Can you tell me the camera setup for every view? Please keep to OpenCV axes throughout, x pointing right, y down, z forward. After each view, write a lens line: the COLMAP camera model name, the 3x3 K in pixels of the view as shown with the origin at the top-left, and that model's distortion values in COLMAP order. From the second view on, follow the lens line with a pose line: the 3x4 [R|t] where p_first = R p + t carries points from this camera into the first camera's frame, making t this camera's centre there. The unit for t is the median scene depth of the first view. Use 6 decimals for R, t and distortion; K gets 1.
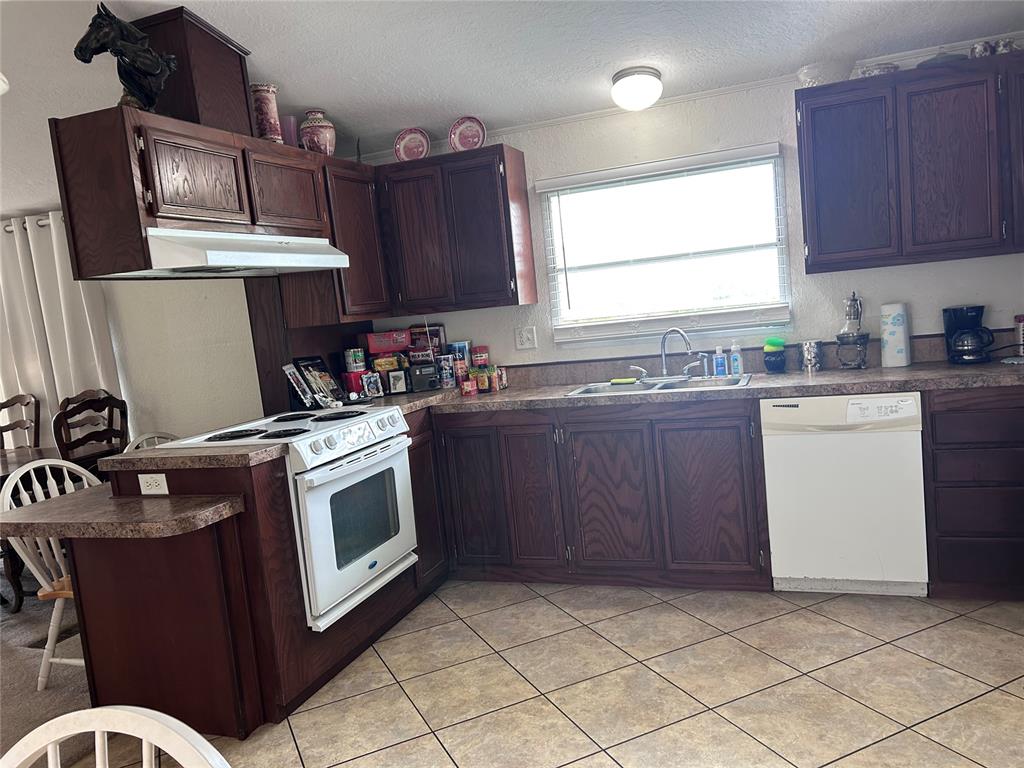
lens RADIAL K [[772.1, 0, 516.4], [0, 772.1, 386.7], [0, 0, 1]] dist [0.093201, -0.101468]
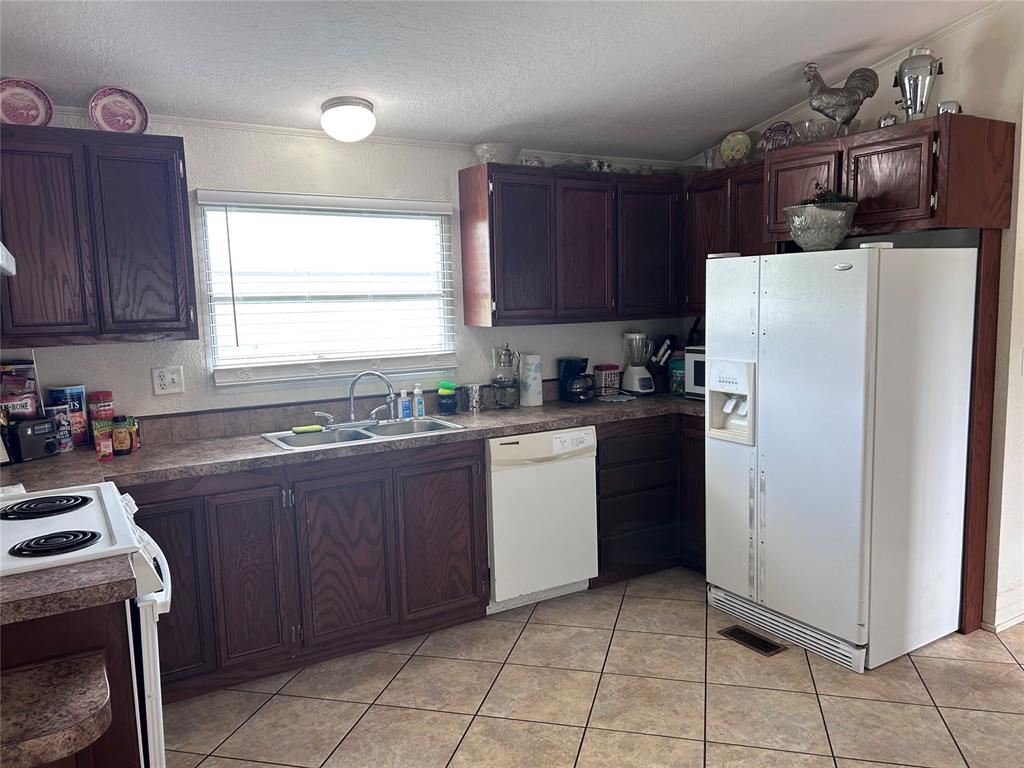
lens RADIAL K [[776.1, 0, 532.5], [0, 776.1, 388.0], [0, 0, 1]] dist [0.062123, -0.067678]
pose [[0.625127, -0.010077, 0.780458, -0.456566], [0.042499, 0.998873, -0.021144, -0.027603], [-0.779365, 0.046387, 0.624850, 0.254568]]
